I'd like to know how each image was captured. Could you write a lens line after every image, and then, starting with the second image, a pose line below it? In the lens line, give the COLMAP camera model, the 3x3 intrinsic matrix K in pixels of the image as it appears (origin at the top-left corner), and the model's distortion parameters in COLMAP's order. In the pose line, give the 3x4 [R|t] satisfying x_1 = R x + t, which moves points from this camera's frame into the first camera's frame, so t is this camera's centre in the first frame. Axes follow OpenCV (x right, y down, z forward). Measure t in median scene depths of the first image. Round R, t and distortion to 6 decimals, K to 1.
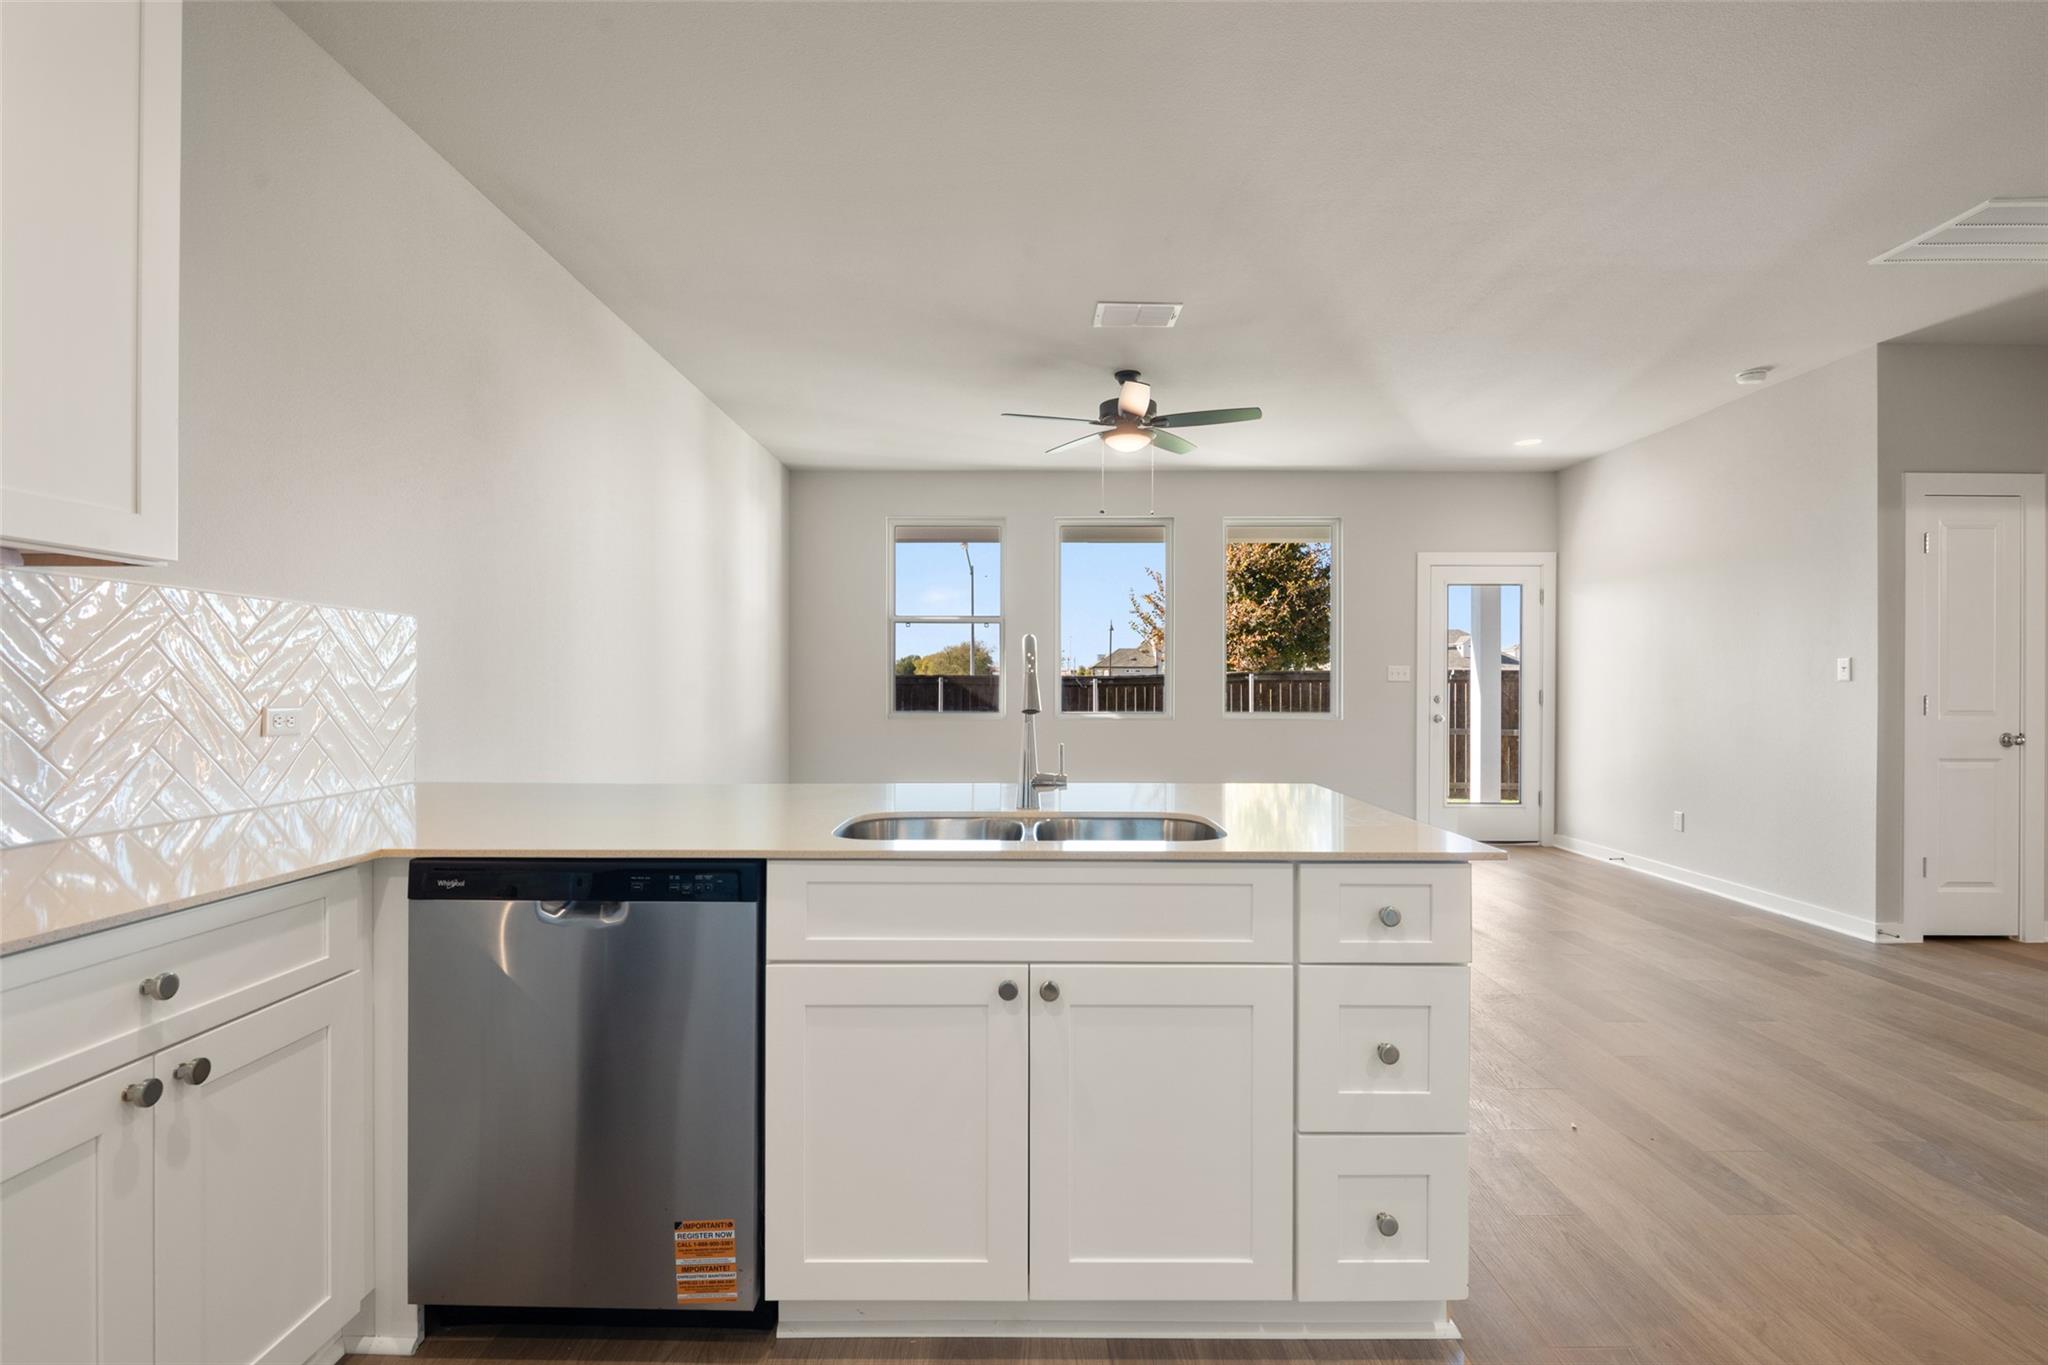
lens RADIAL K [[934.2, 0, 1031.8], [0, 934.2, 685.8], [0, 0, 1]] dist [0.000767, -0.000536]
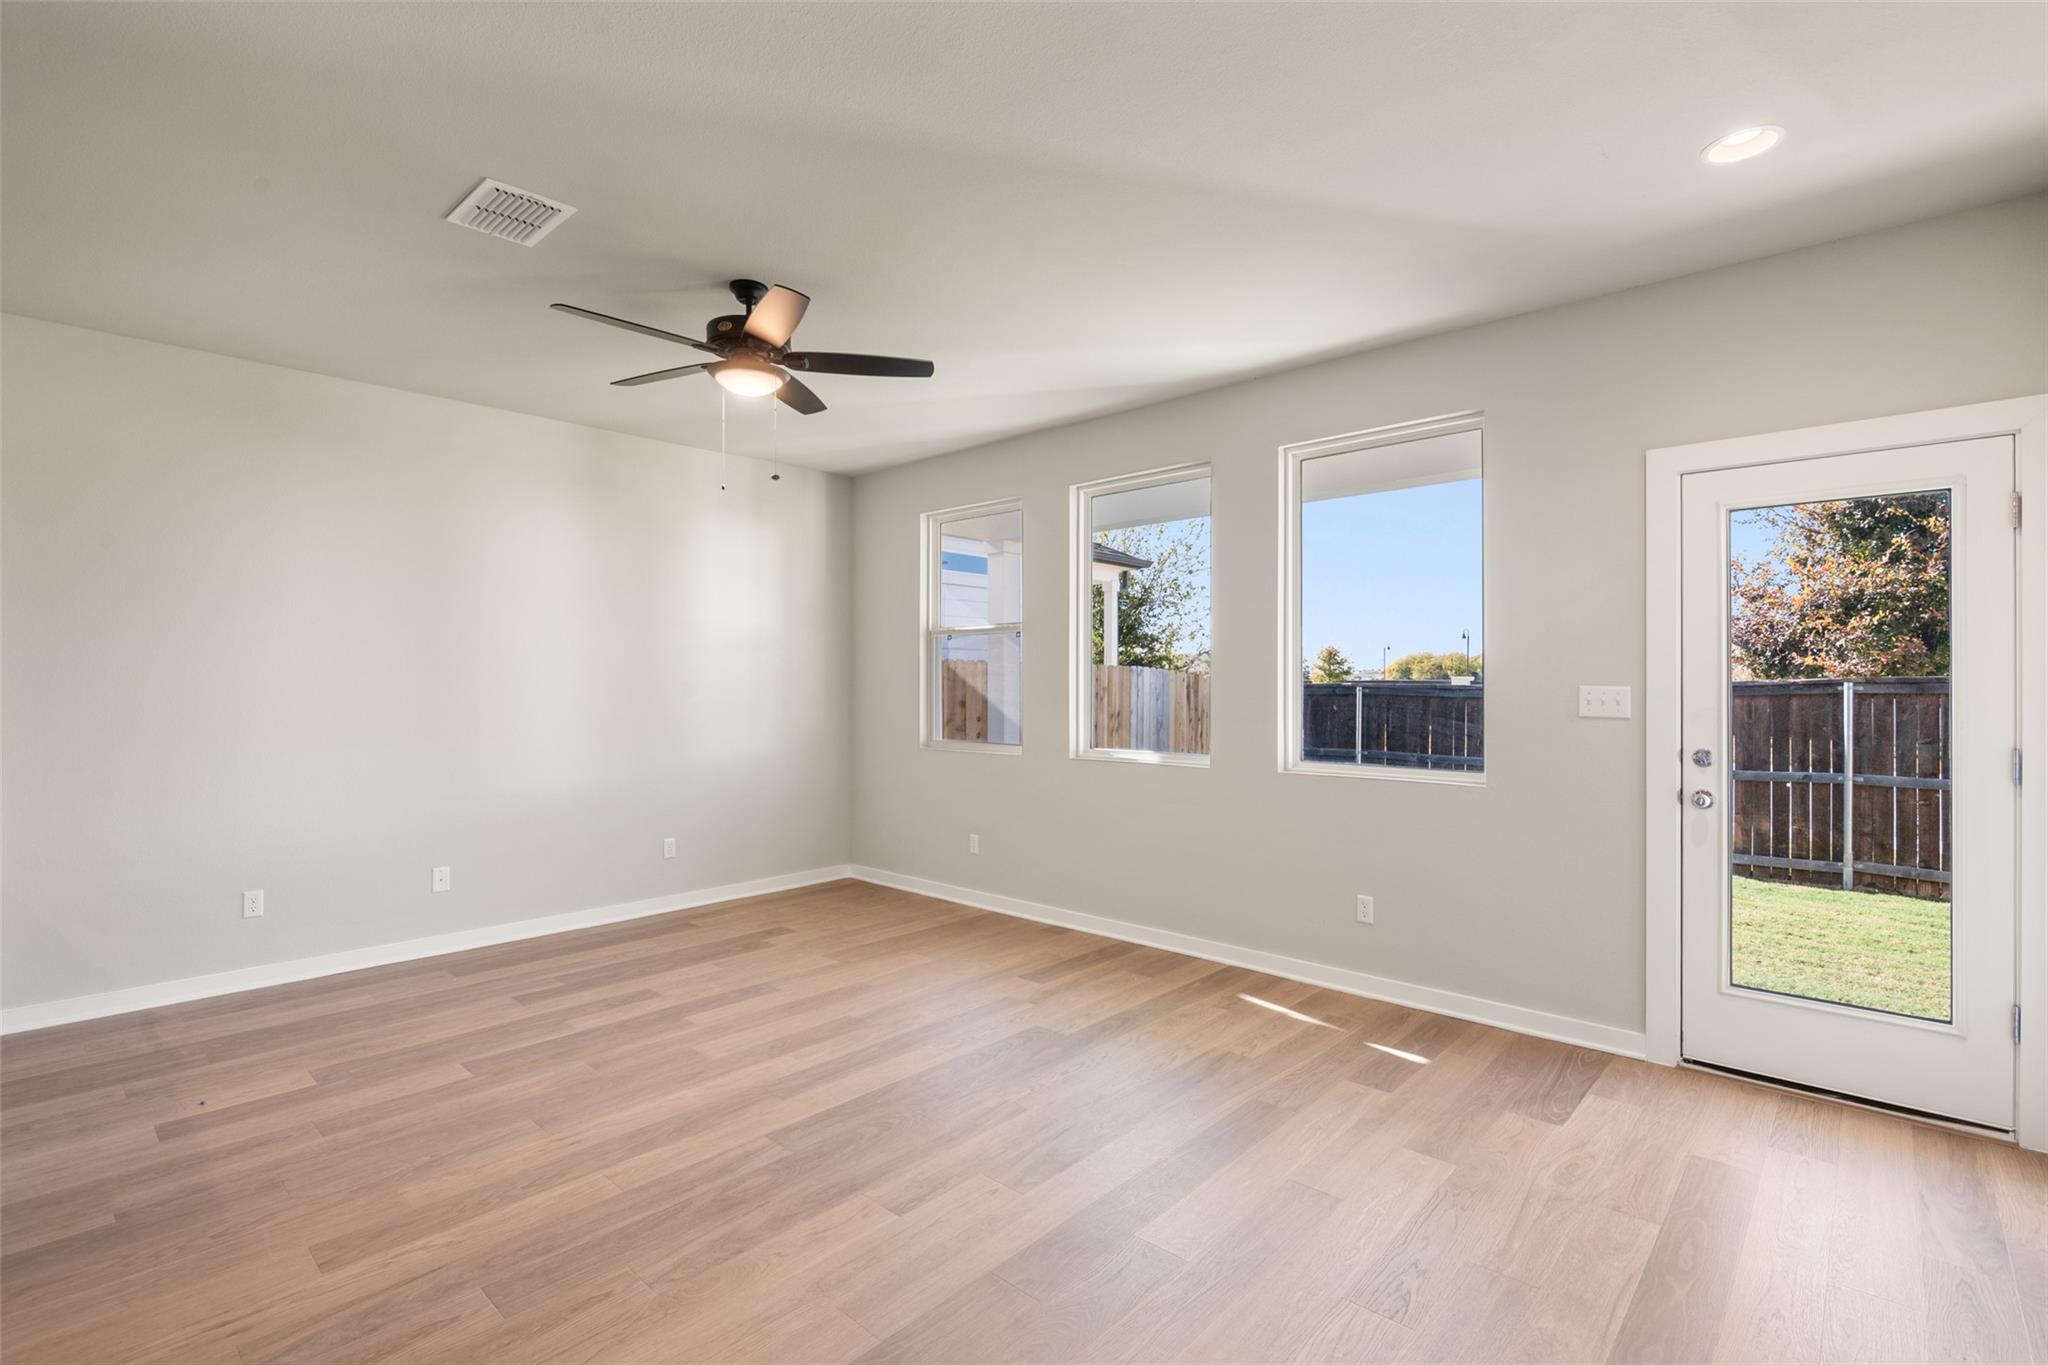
lens RADIAL K [[934.2, 0, 1031.8], [0, 934.2, 685.8], [0, 0, 1]] dist [0.000767, -0.000536]
pose [[0.735758, -0.000415, -0.677244, 0.255183], [0.001102, 0.999999, 0.000584, -0.011361], [0.677243, -0.001176, 0.735758, 0.217935]]
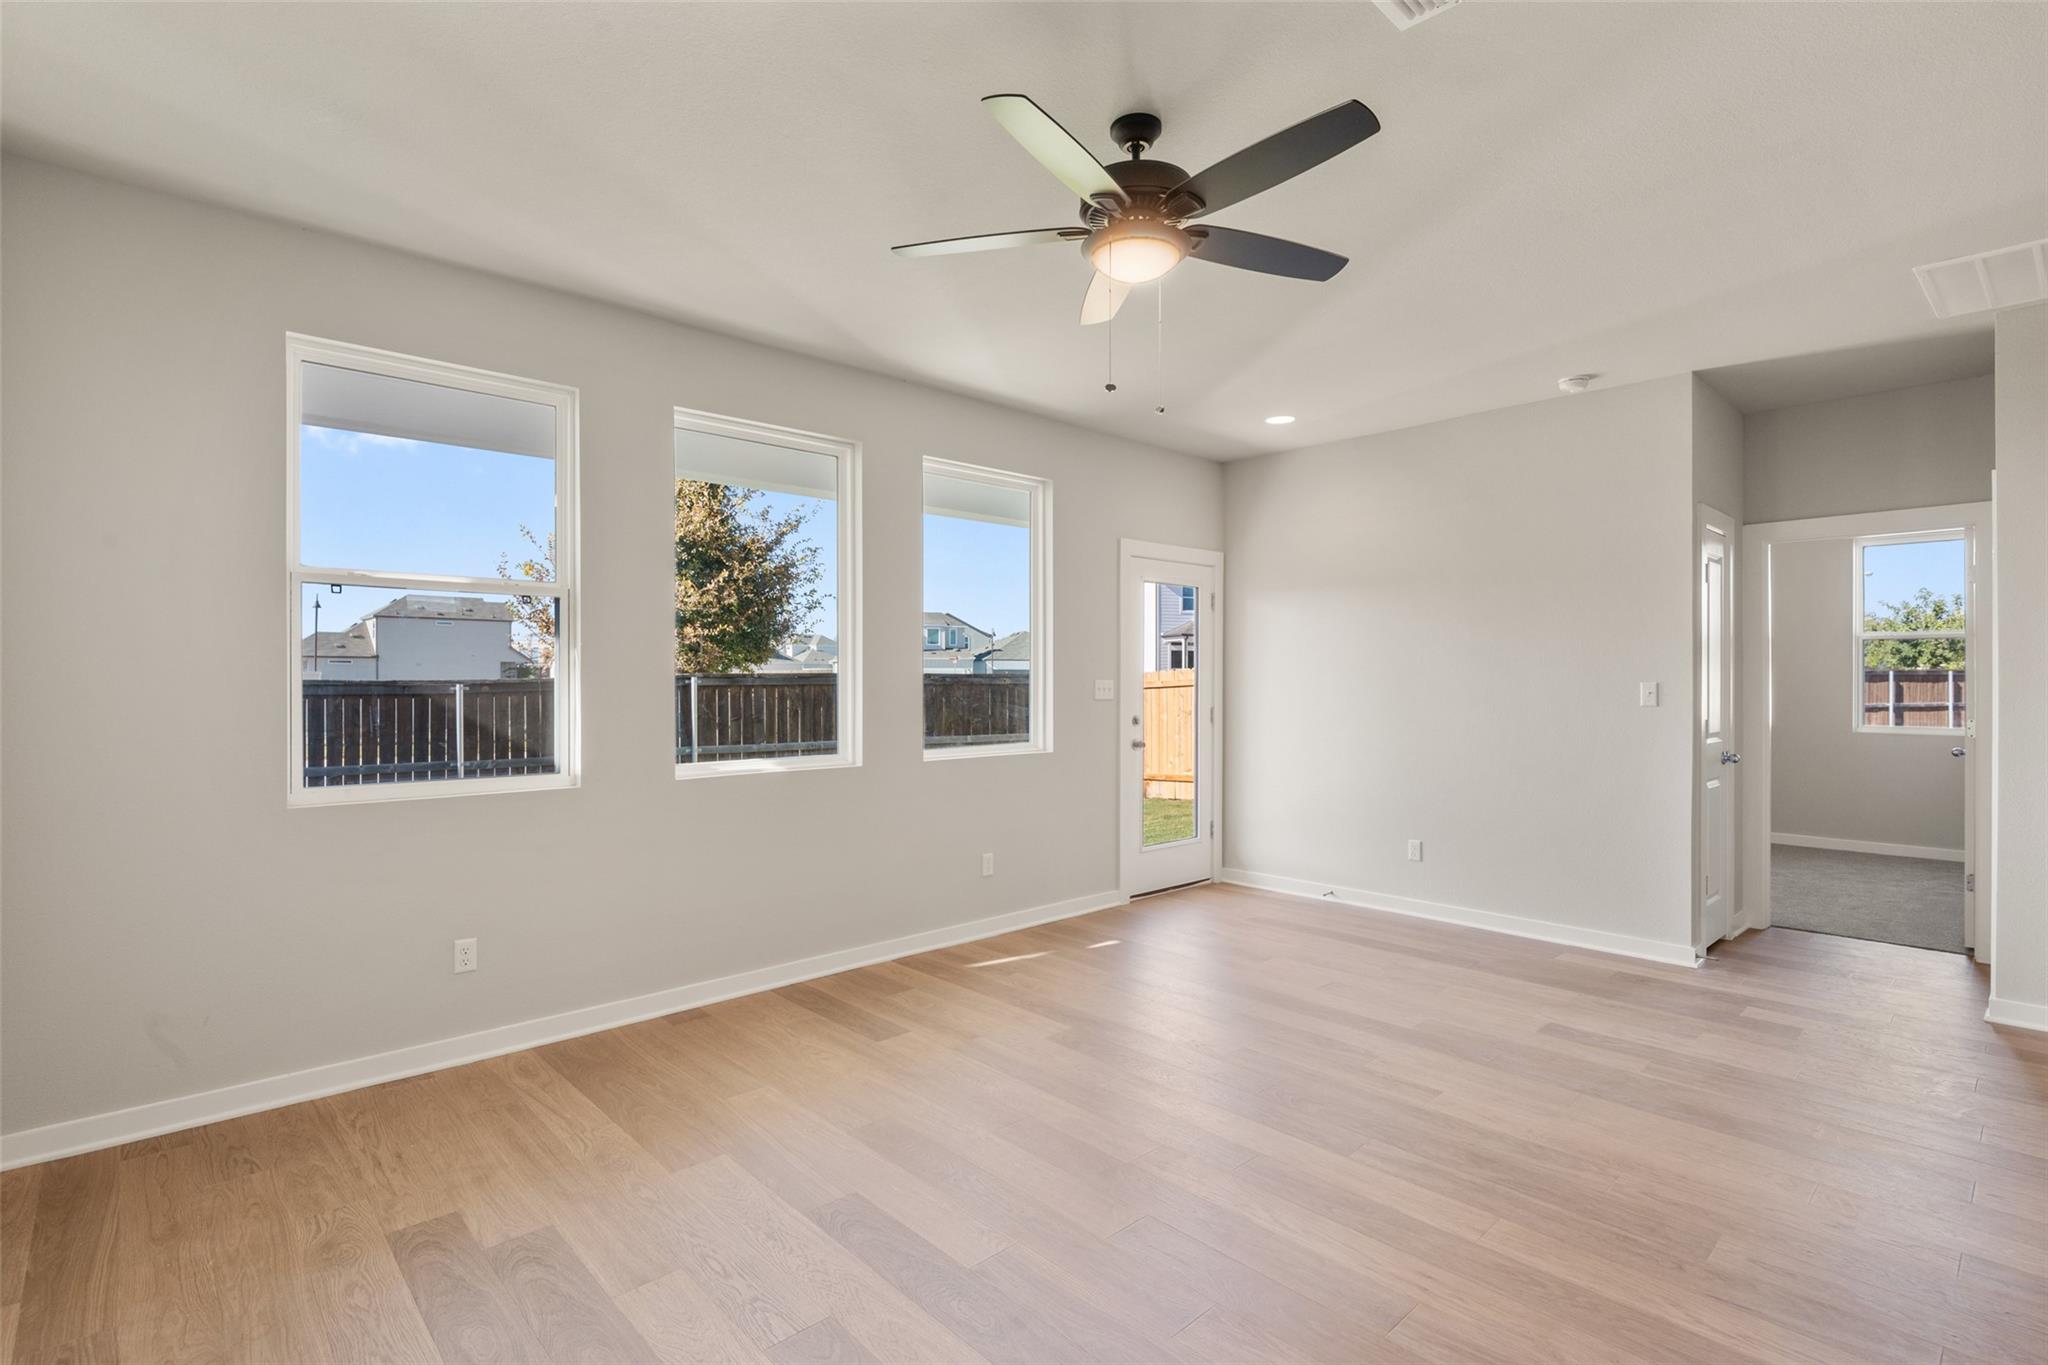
lens RADIAL K [[963.1, 0, 1024.0], [0, 963.1, 682.5], [0, 0, 1]] dist [0.001181, -0.000704]
pose [[0.737609, -0.003616, 0.675218, -0.102158], [0.000823, 0.999990, 0.004455, -0.011530], [-0.675227, -0.002730, 0.737605, 0.226940]]
